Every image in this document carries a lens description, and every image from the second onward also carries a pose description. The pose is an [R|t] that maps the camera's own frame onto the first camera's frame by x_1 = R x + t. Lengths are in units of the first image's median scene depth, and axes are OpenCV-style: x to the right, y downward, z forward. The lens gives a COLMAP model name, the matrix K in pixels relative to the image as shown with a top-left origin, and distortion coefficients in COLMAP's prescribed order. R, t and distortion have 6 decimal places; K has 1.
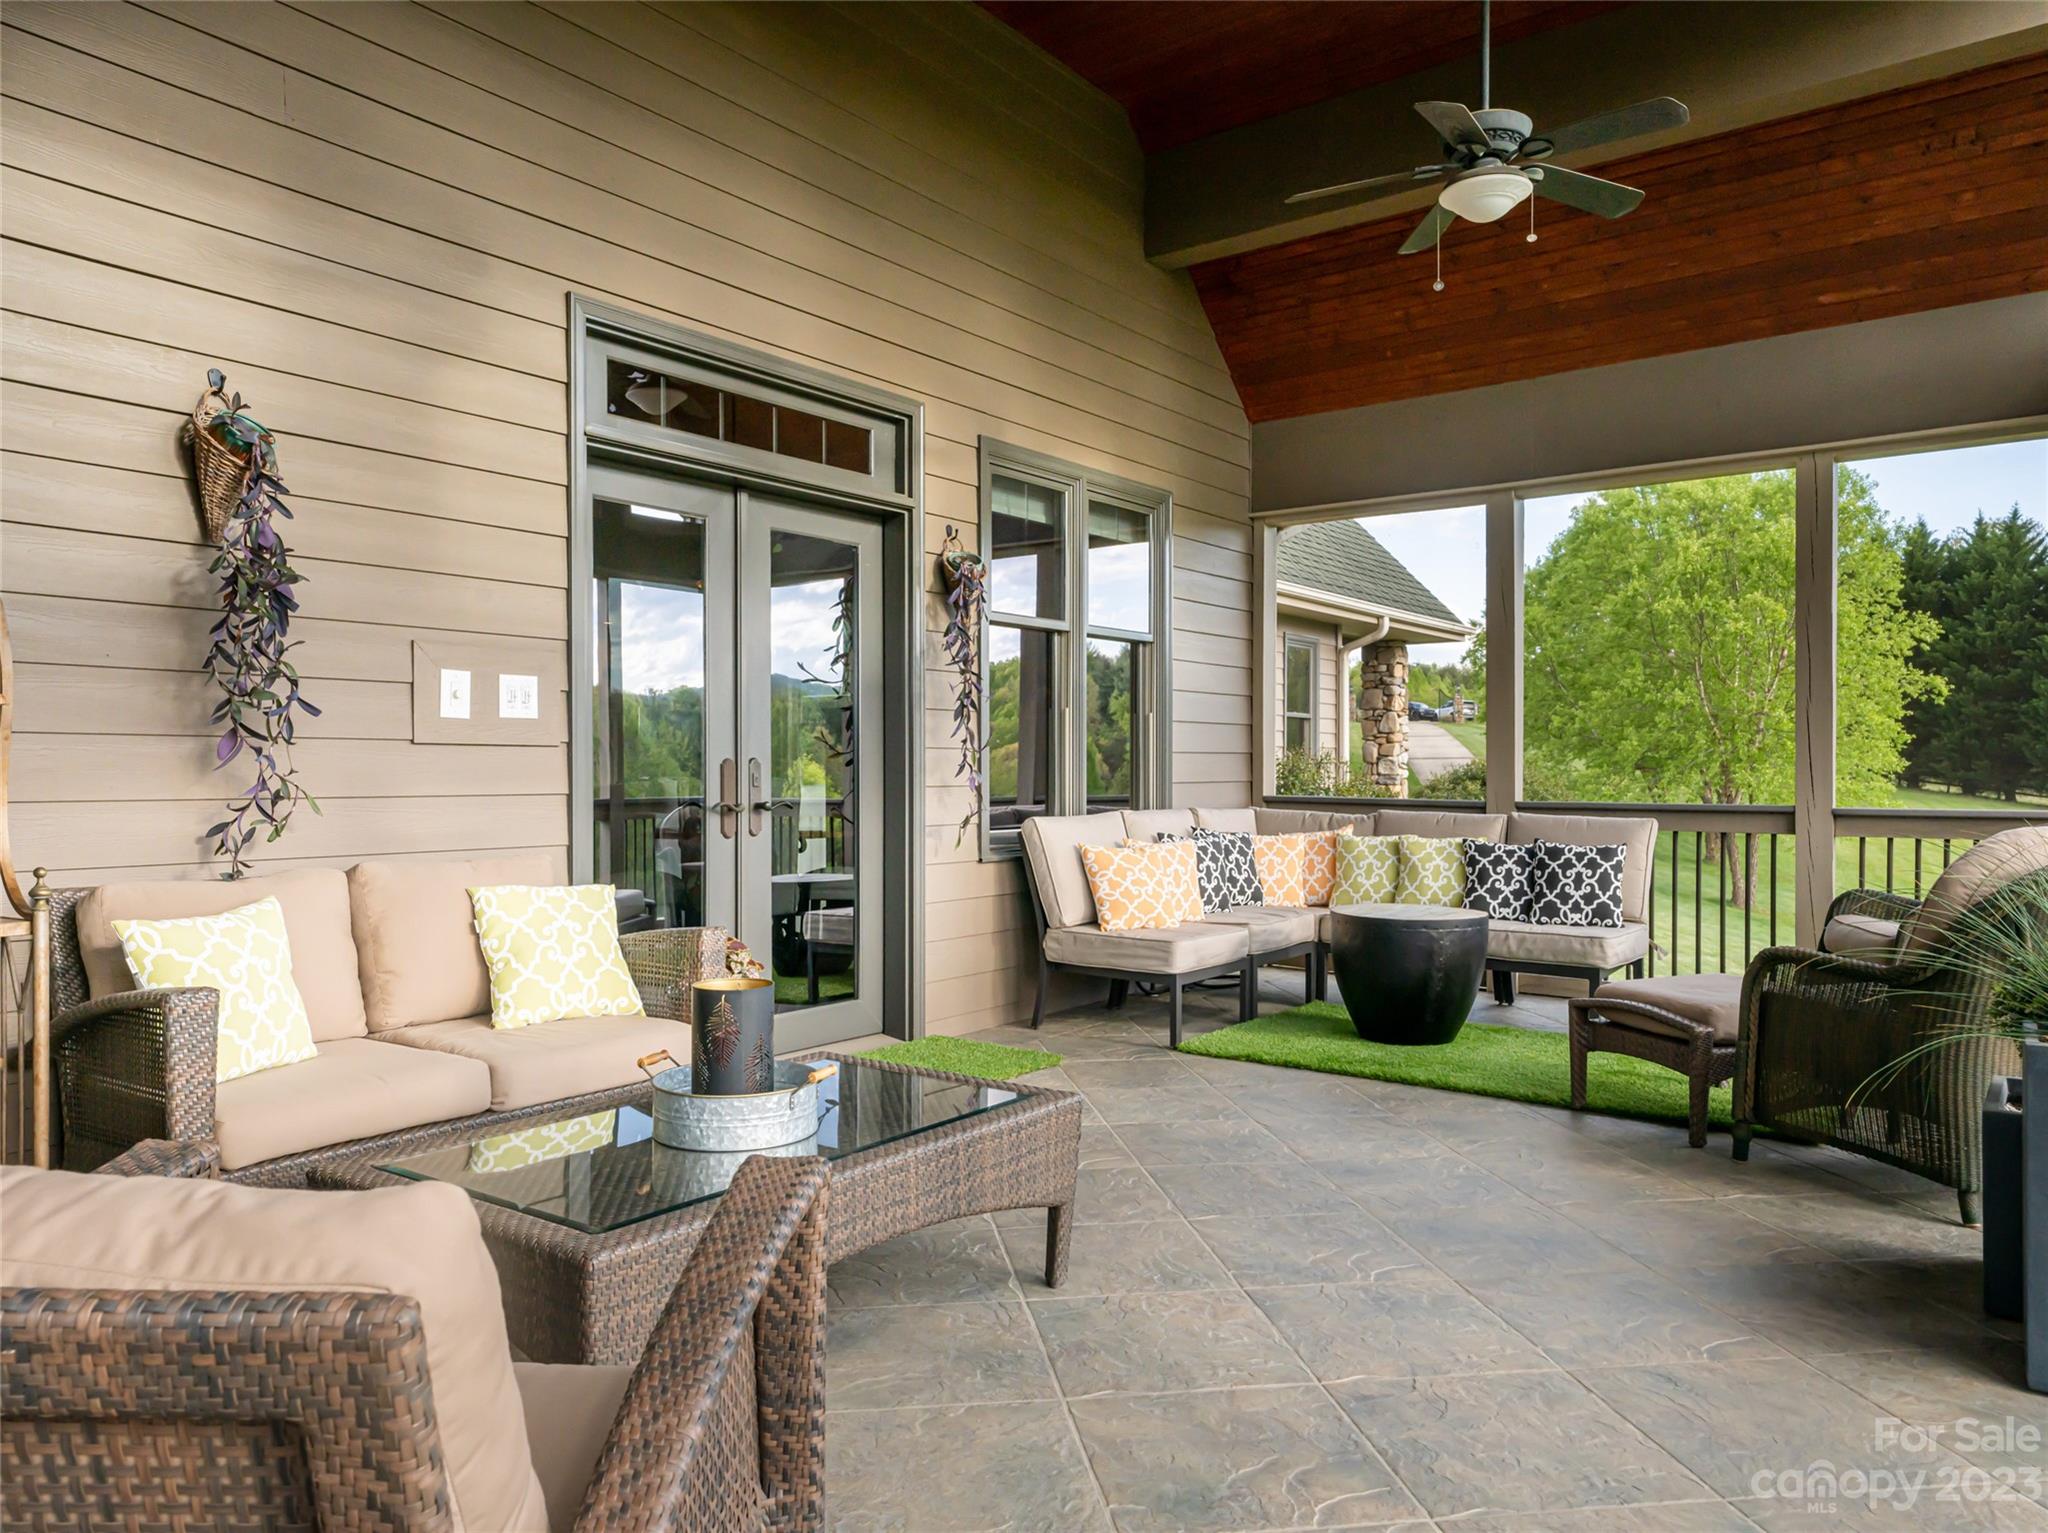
lens RADIAL K [[1418.8, 0, 1024.0], [0, 1418.8, 766.5], [0, 0, 1]] dist [0.000914, 0.000240]
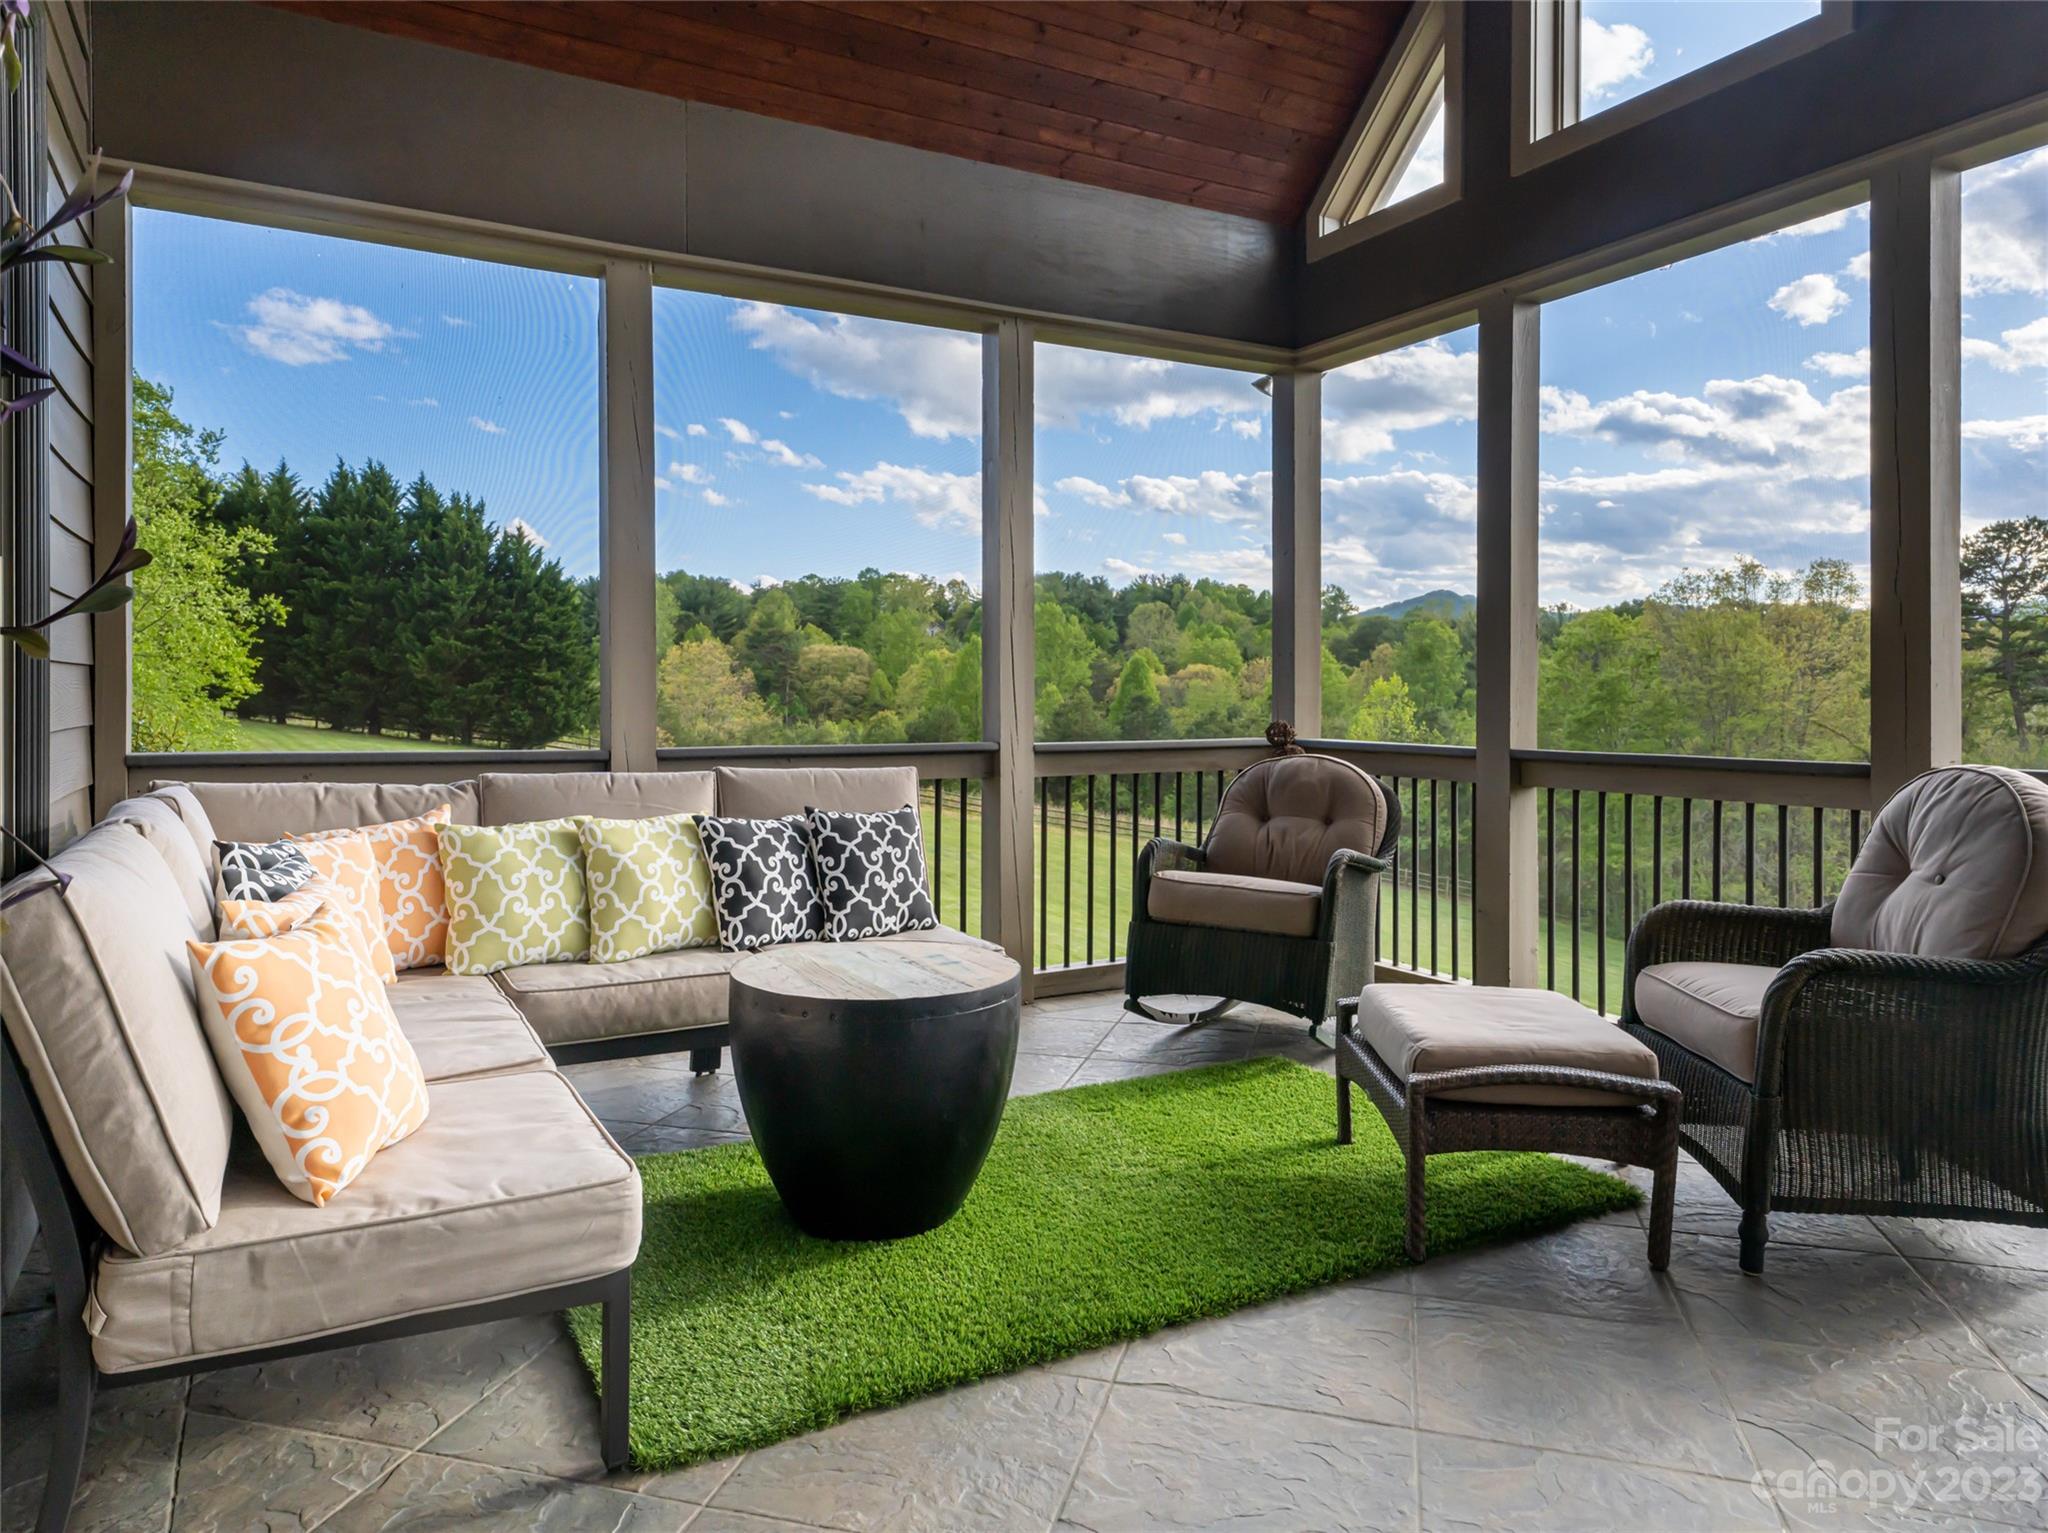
lens RADIAL K [[1303.2, 0, 1022.2], [0, 1303.2, 695.9], [0, 0, 1]] dist [0.023823, -0.001157]
pose [[0.407155, 0.000711, 0.913359, -0.142540], [-0.002850, 0.999996, 0.000493, -0.000208], [-0.913354, -0.002804, 0.407156, 0.683816]]
